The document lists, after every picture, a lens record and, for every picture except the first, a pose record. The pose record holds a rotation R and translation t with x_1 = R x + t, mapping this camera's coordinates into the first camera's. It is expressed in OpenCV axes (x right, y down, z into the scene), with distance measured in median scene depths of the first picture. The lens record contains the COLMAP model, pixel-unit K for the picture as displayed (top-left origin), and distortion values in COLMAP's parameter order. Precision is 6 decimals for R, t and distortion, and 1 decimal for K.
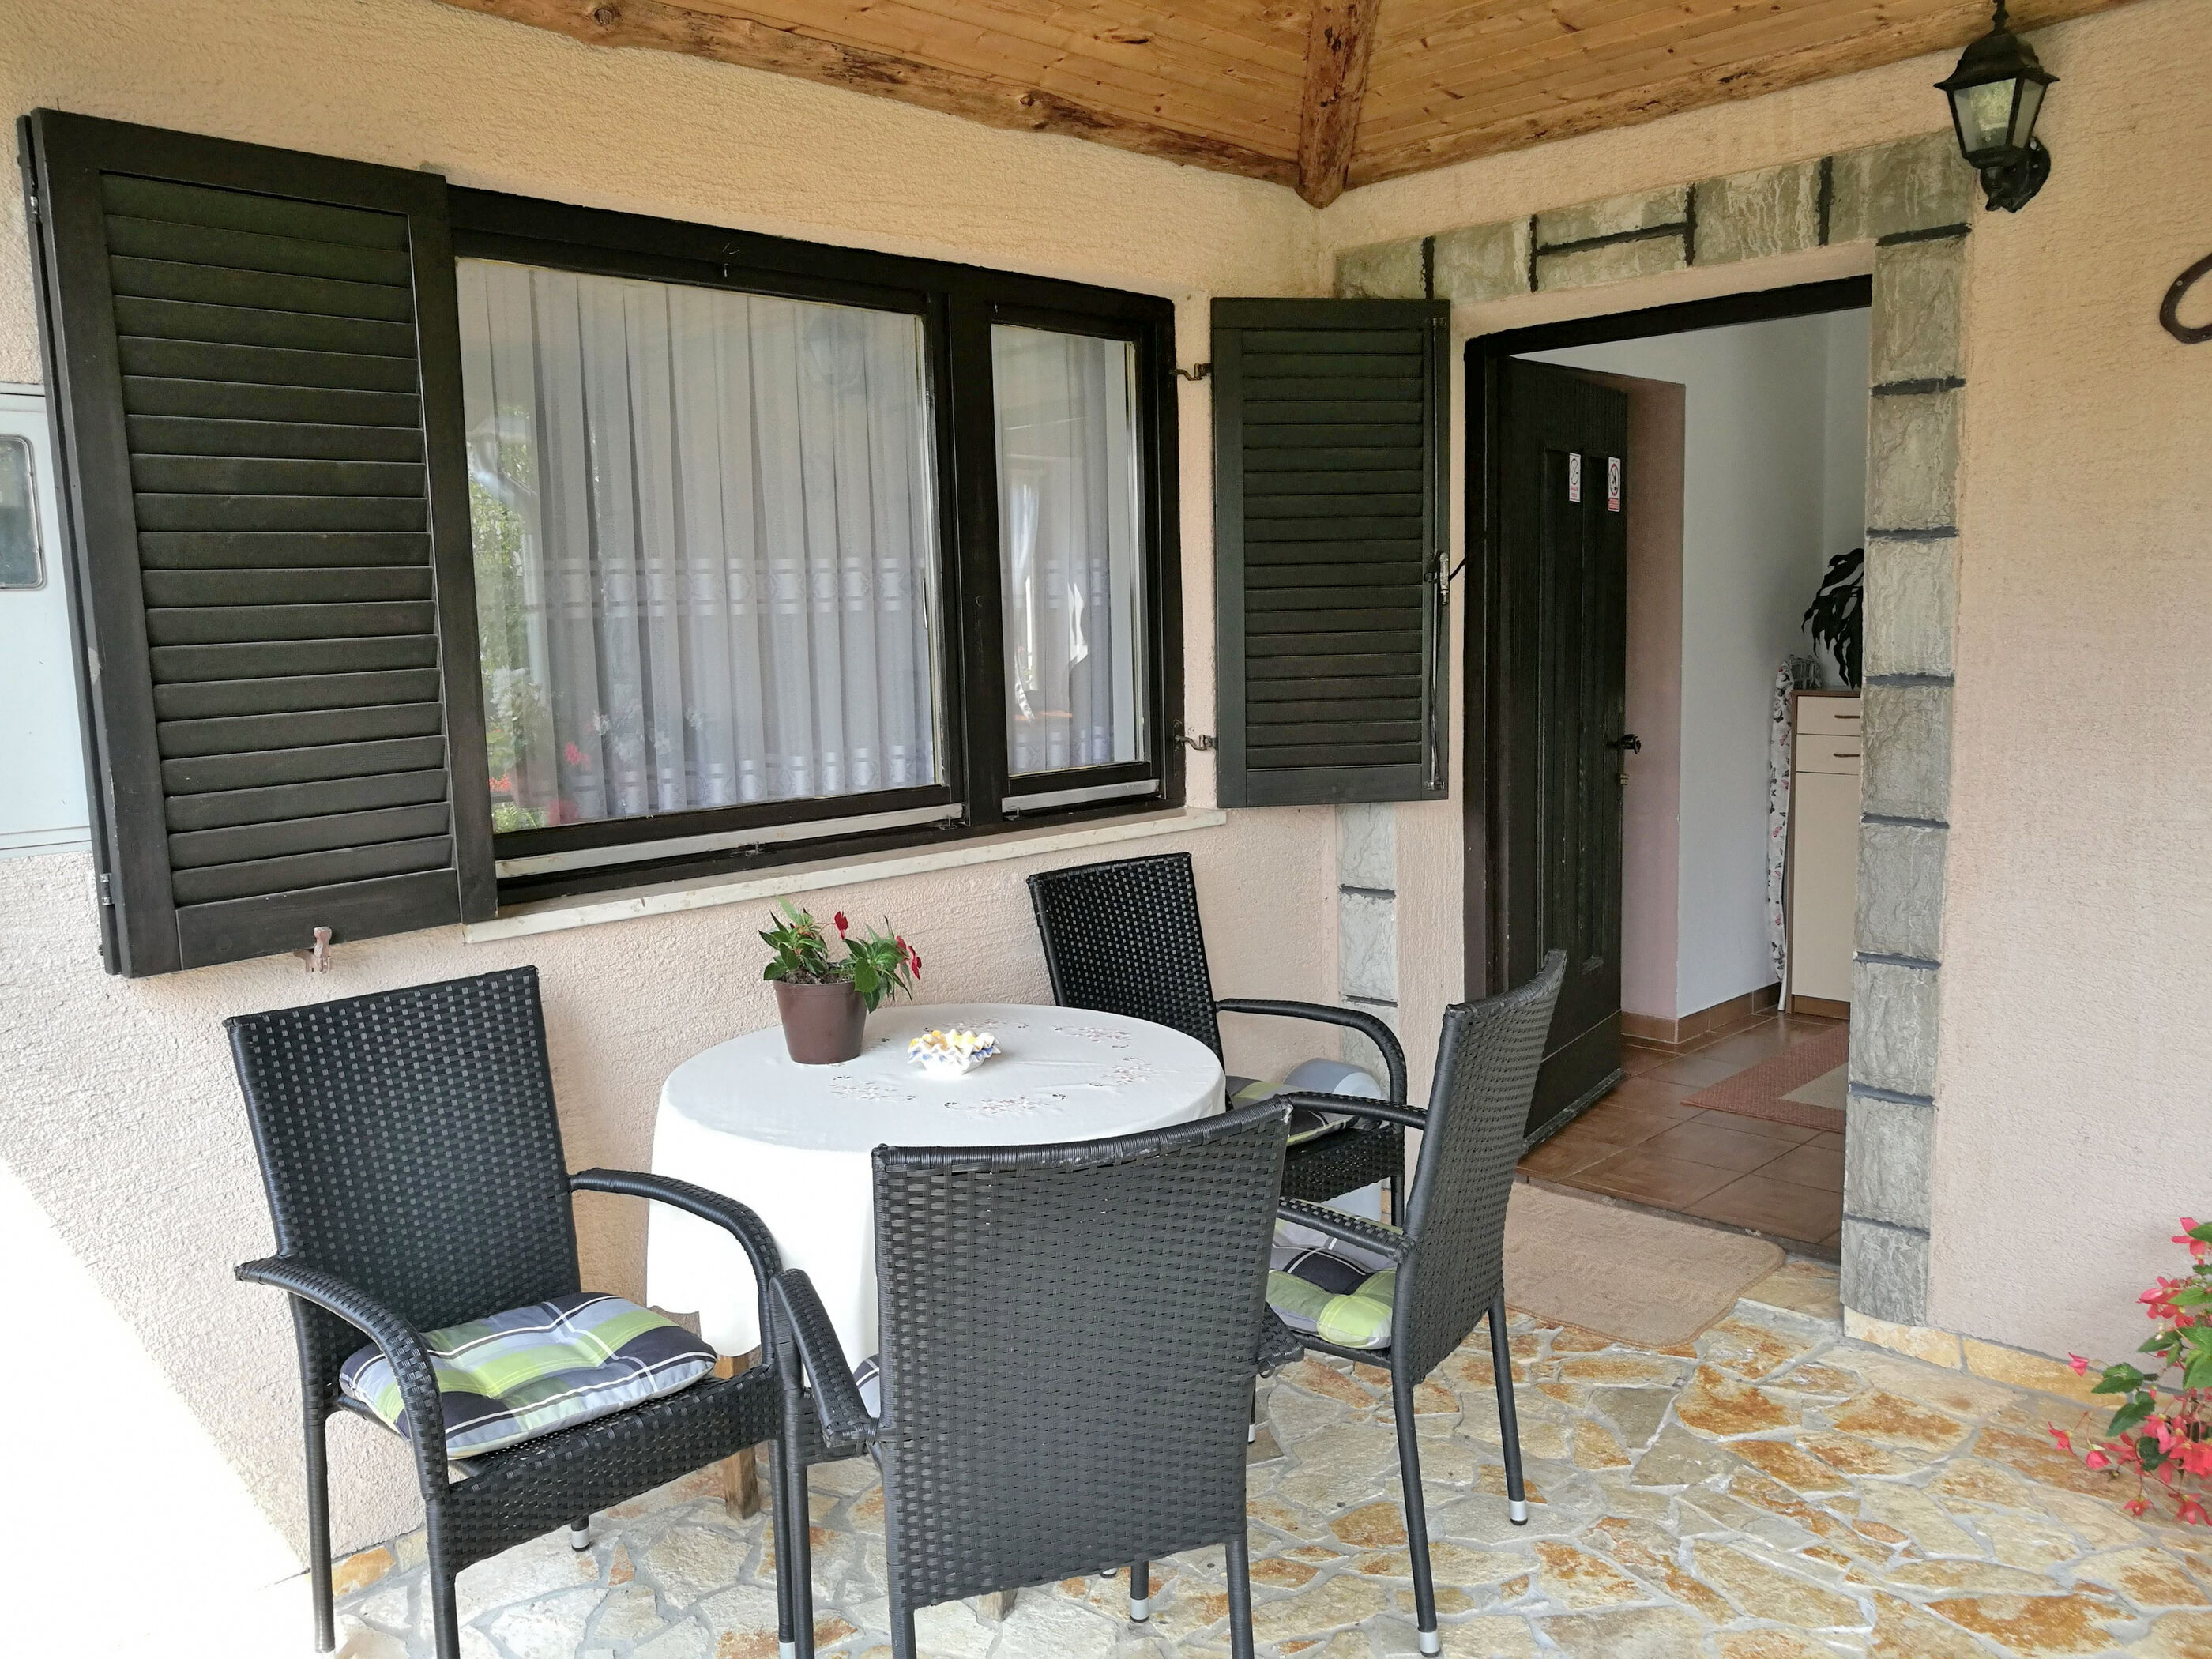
lens RADIAL K [[1751.8, 0, 1111.9], [0, 1751.8, 816.0], [0, 0, 1]] dist [0.037964, -0.046212]
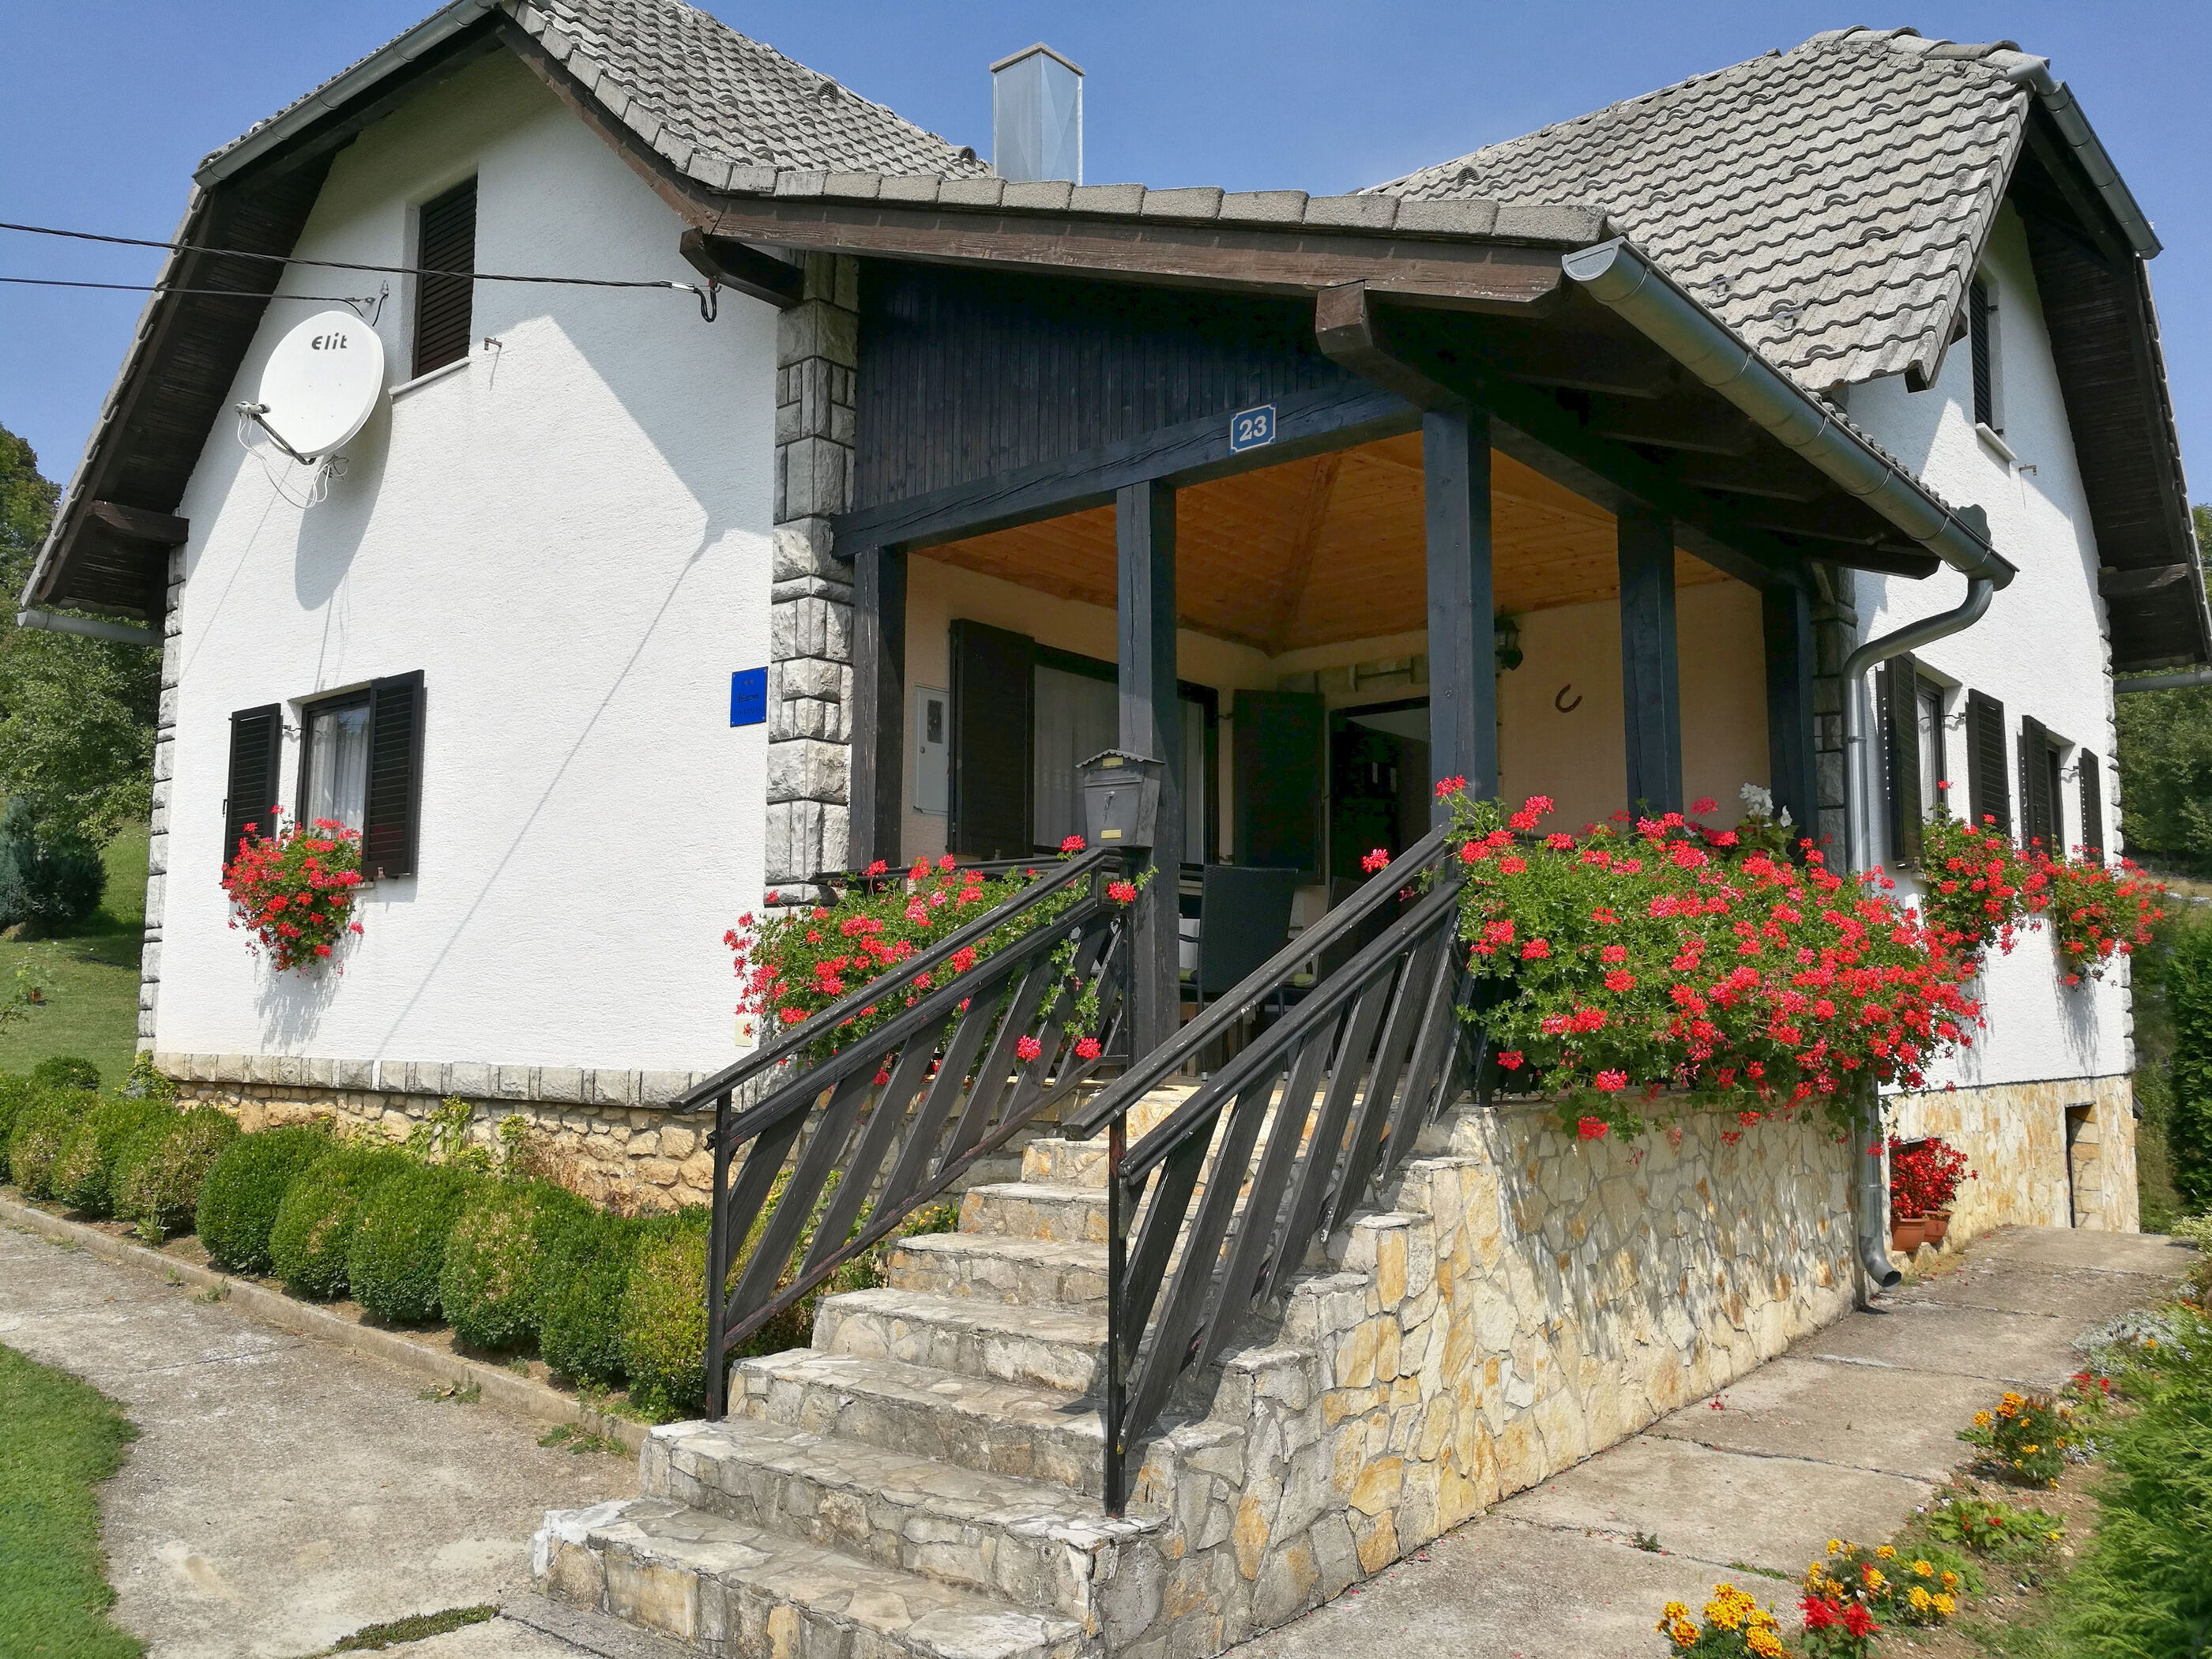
lens RADIAL K [[1751.8, 0, 1105.0], [0, 1751.8, 833.2], [0, 0, 1]] dist [0.037964, -0.046212]
pose [[0.995436, 0.035934, 0.088411, -0.294909], [-0.015314, 0.974545, -0.223668, 0.411040], [-0.094197, 0.221293, 0.970647, -1.200885]]
